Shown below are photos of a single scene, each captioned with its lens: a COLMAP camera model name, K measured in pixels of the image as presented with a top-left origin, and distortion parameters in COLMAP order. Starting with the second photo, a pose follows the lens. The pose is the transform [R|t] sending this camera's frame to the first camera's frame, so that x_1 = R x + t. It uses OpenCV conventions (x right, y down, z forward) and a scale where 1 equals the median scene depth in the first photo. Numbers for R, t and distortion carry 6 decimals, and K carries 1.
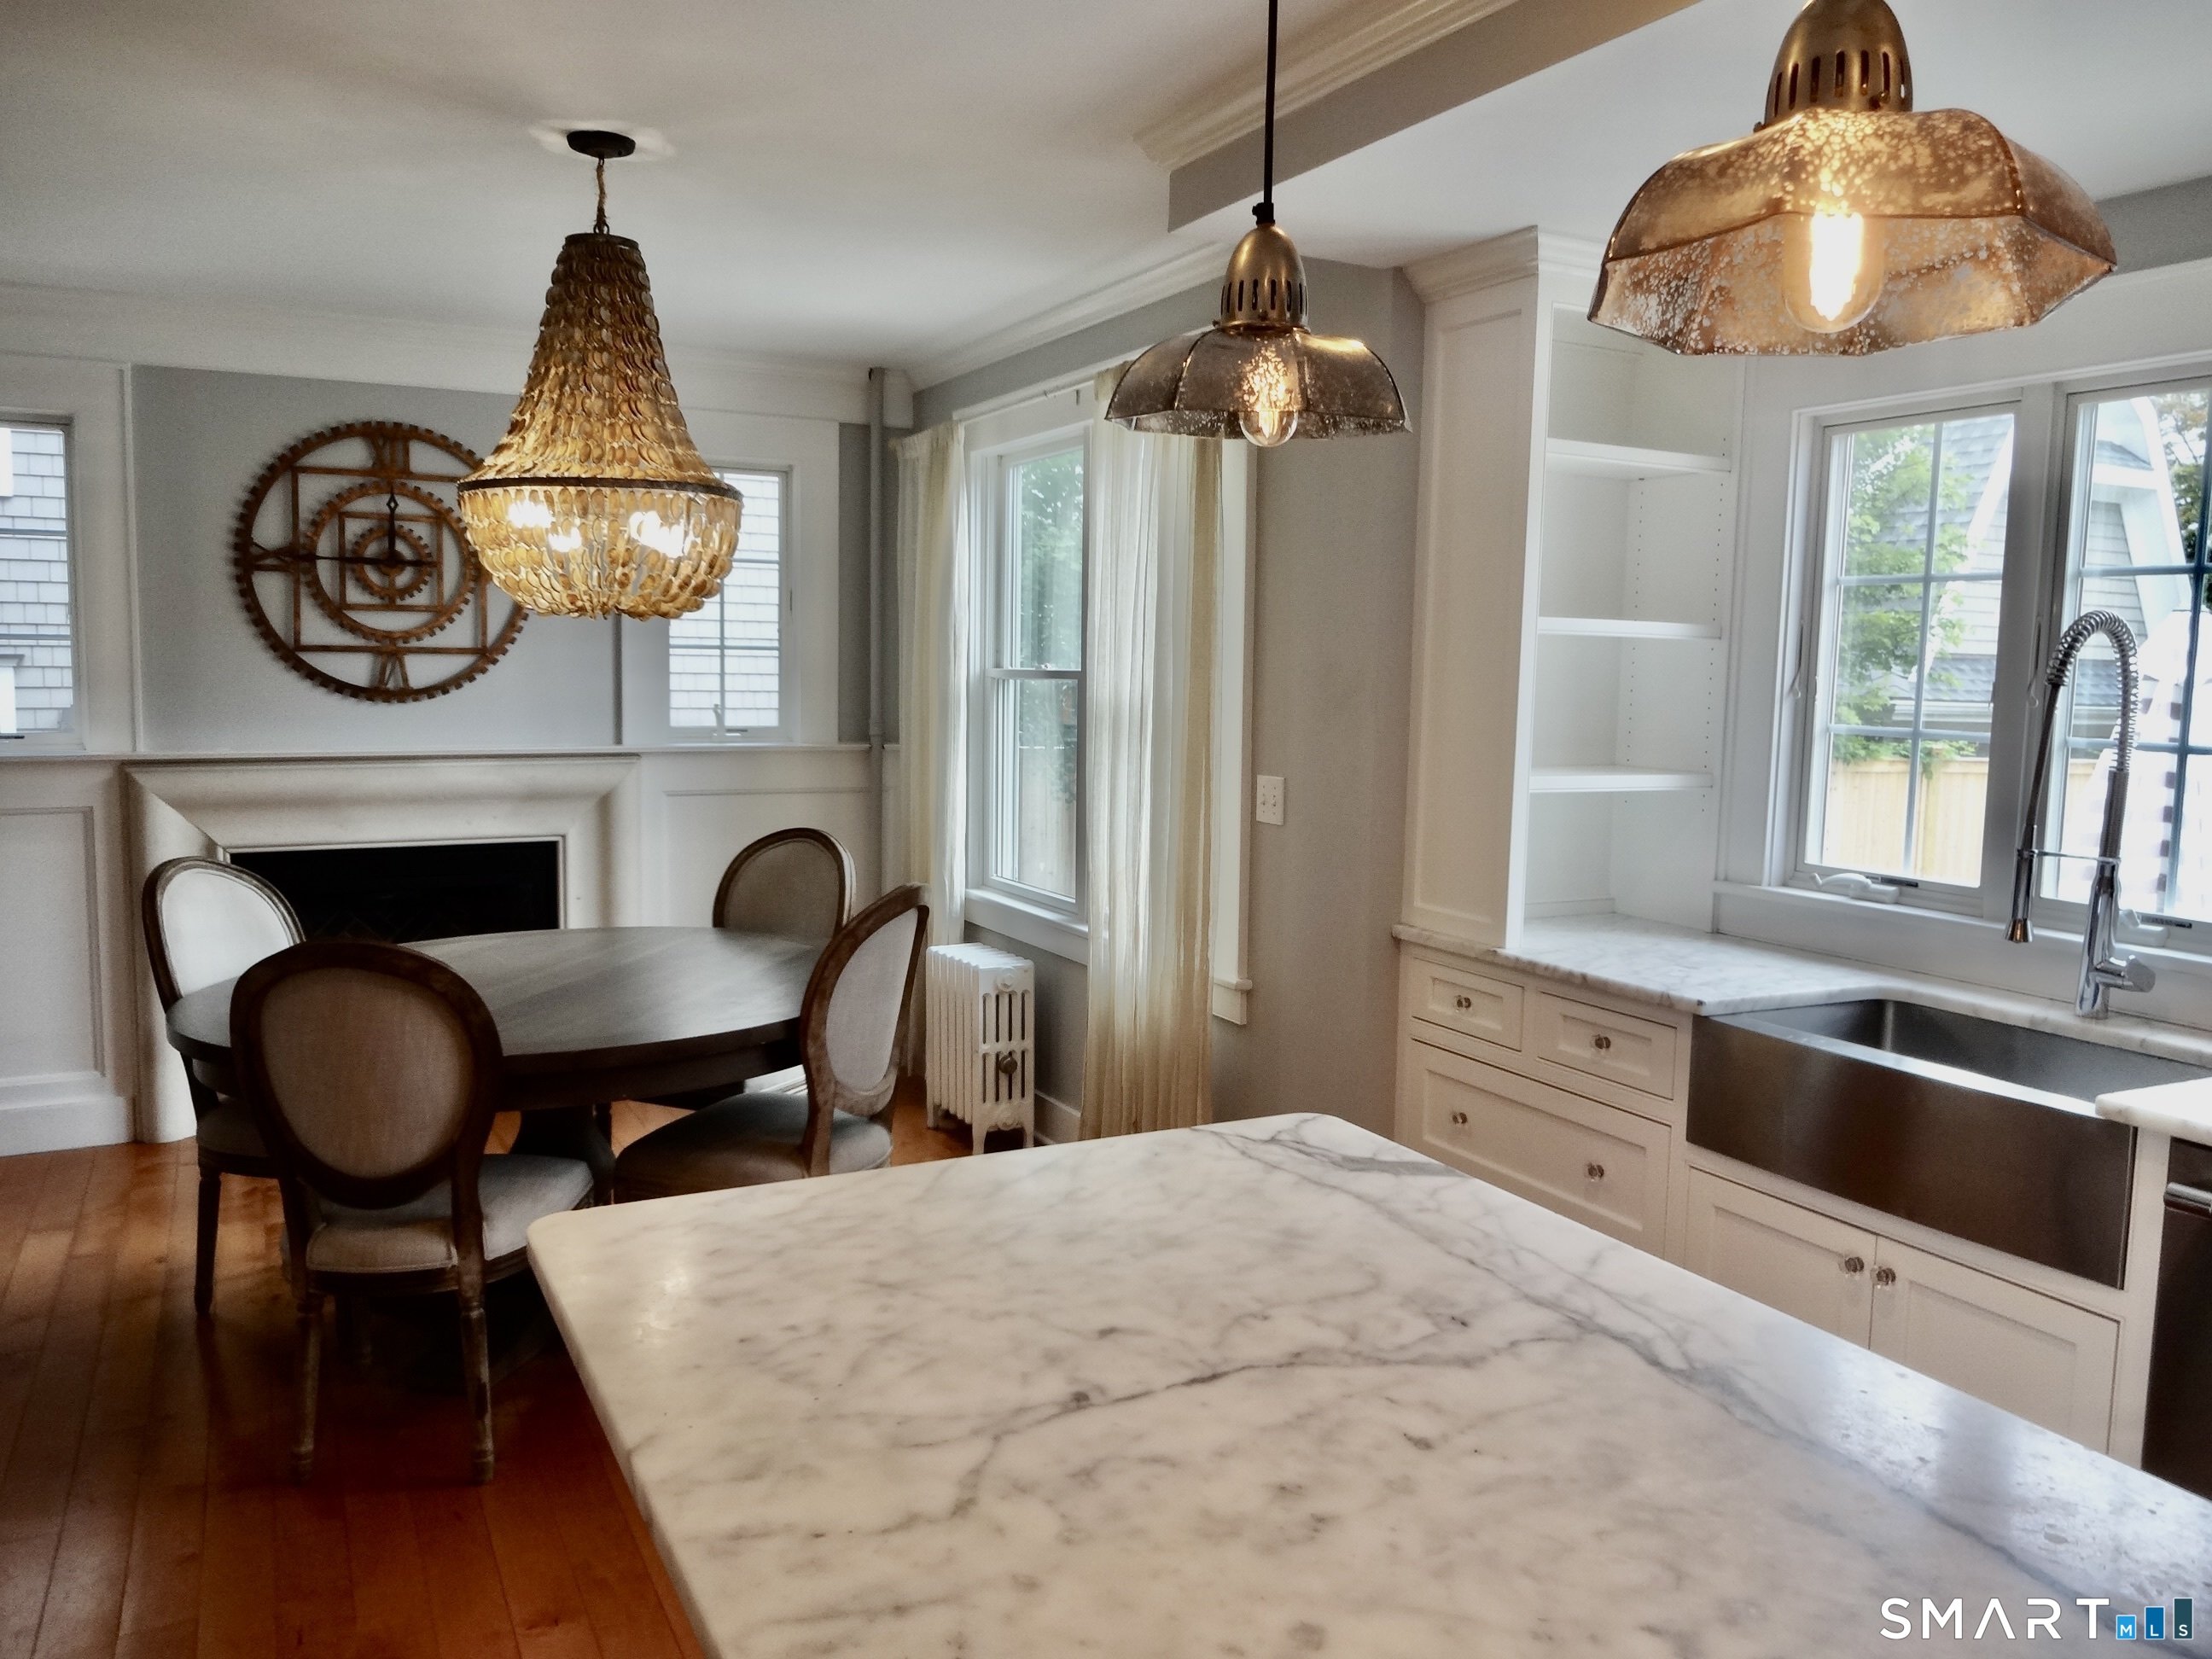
lens RADIAL K [[1643.6, 0, 1105.7], [0, 1643.6, 808.2], [0, 0, 1]] dist [-0.007224, 0.004295]
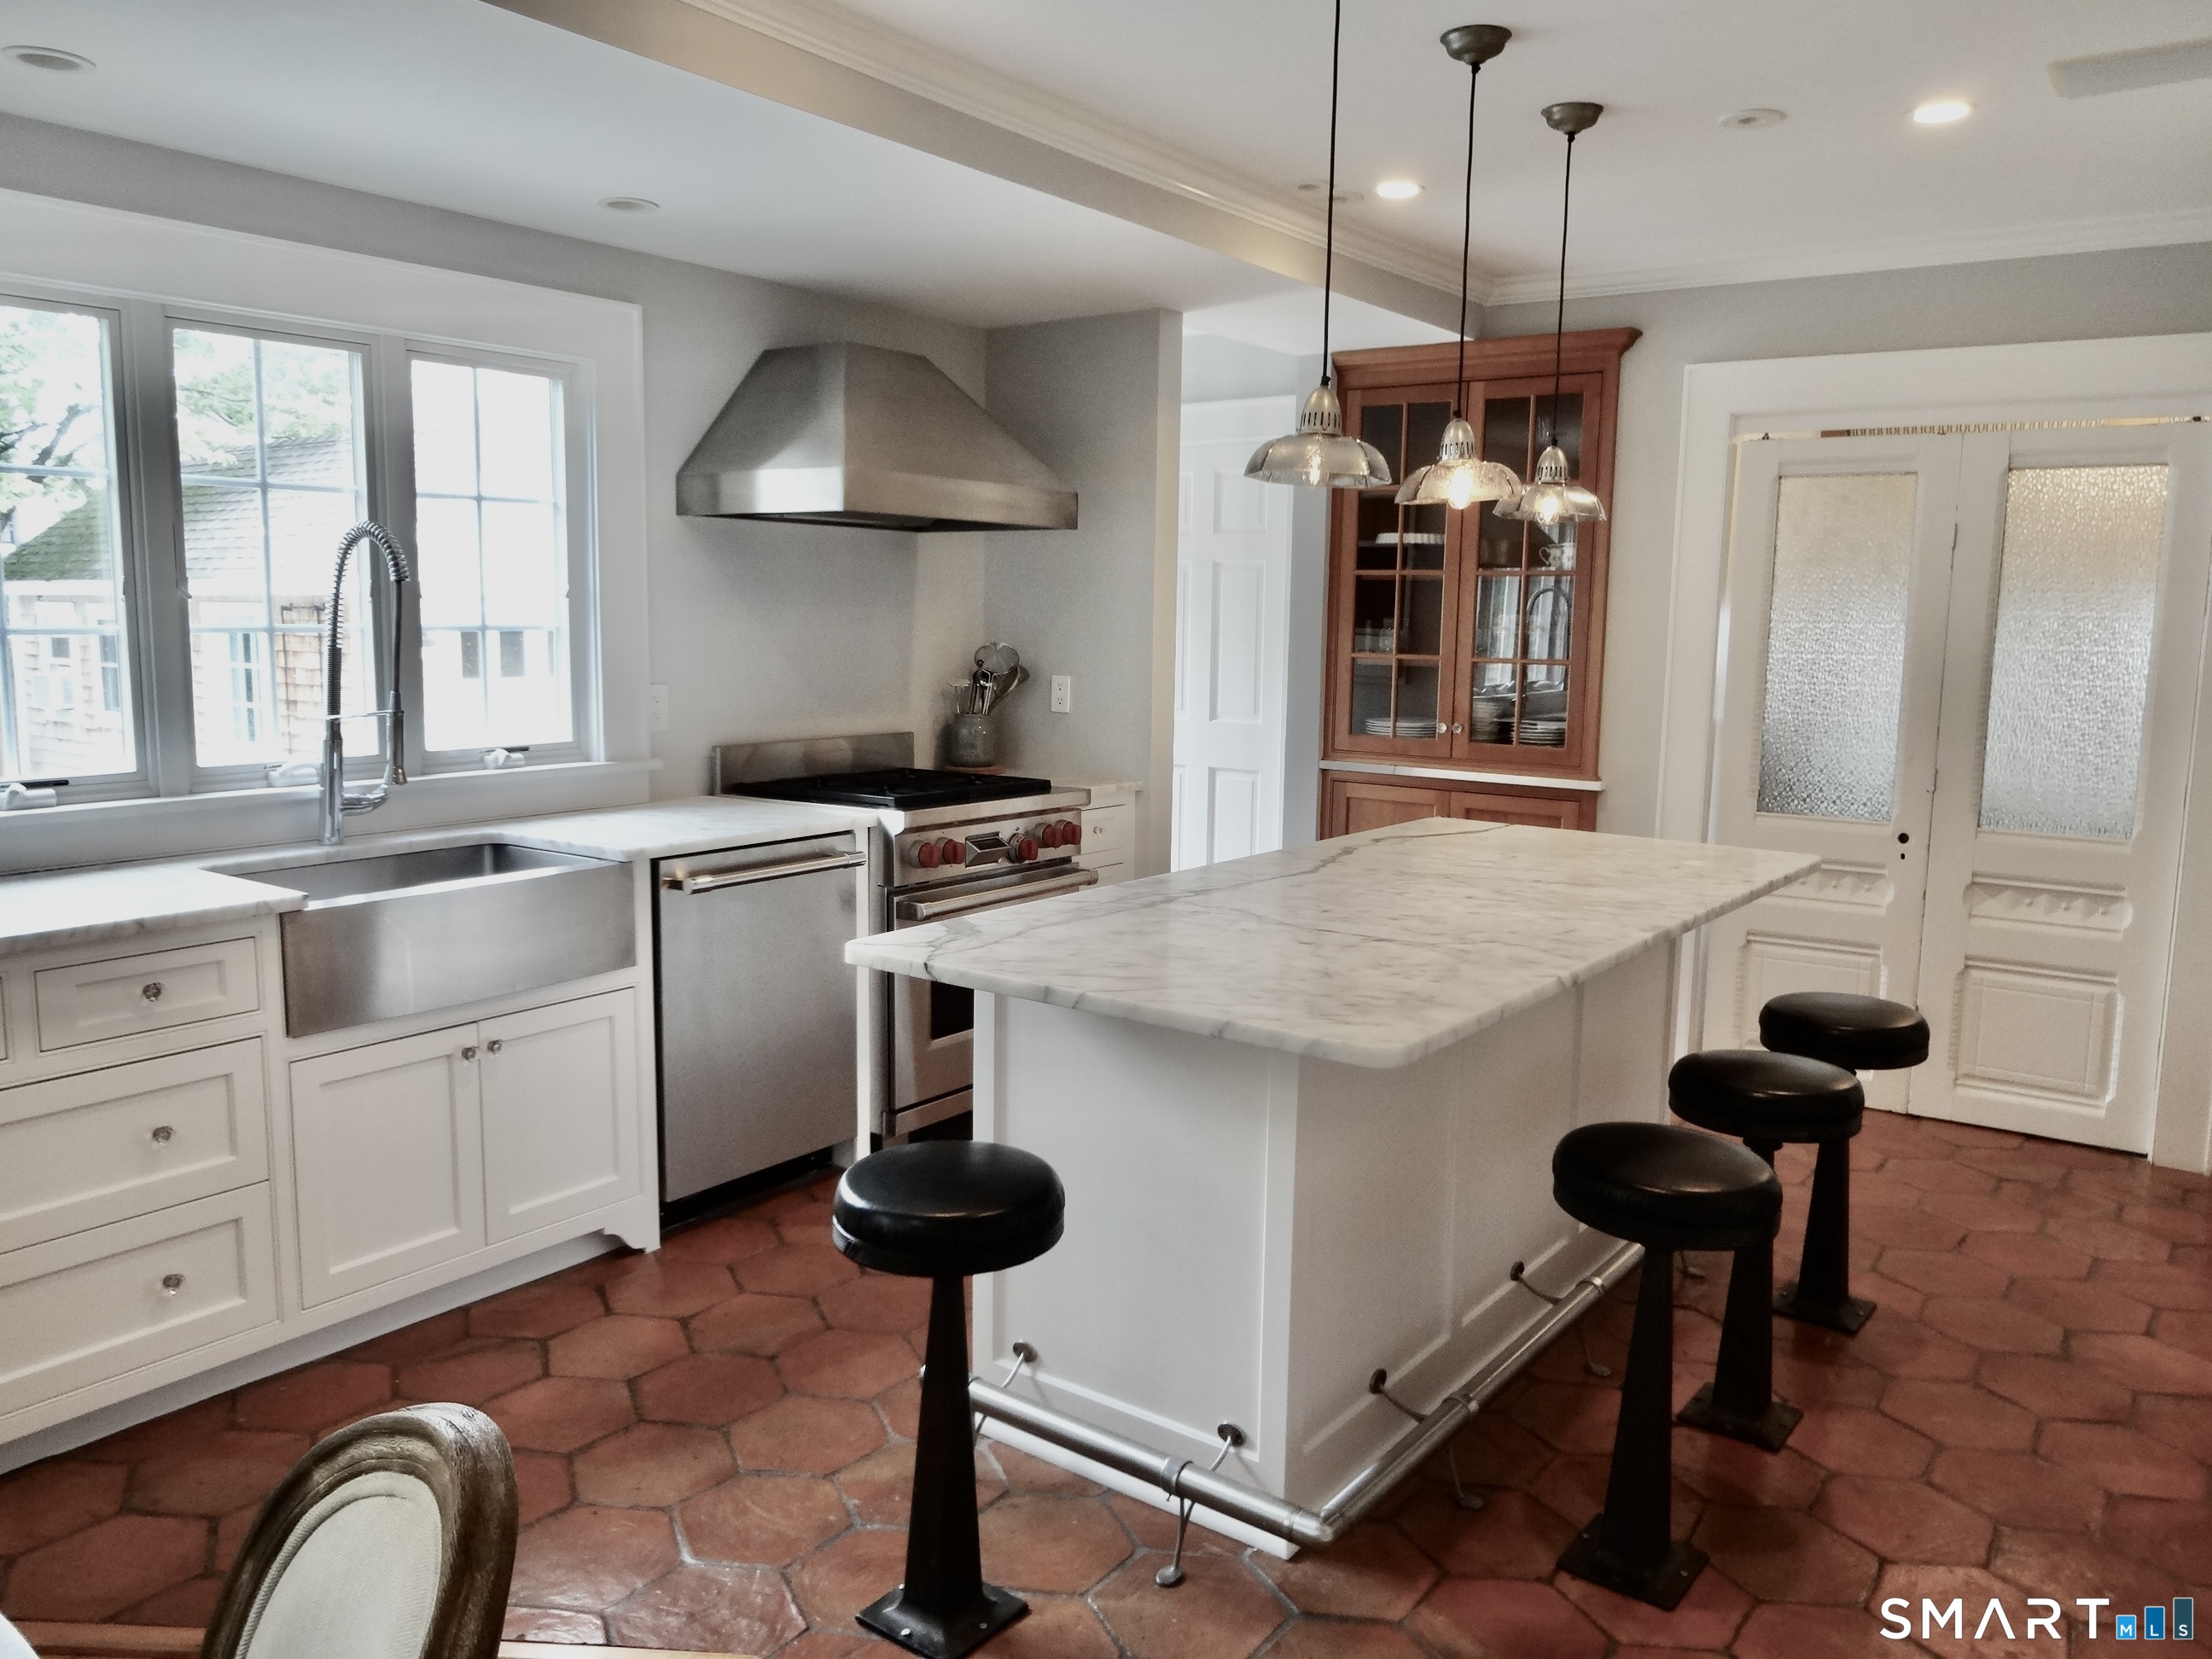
lens RADIAL K [[1643.6, 0, 1105.7], [0, 1643.6, 808.2], [0, 0, 1]] dist [-0.007224, 0.004295]
pose [[-0.439118, -0.150283, 0.885771, -0.432595], [0.049568, 0.980356, 0.190903, -0.061626], [-0.897061, 0.127735, -0.423043, 0.551958]]
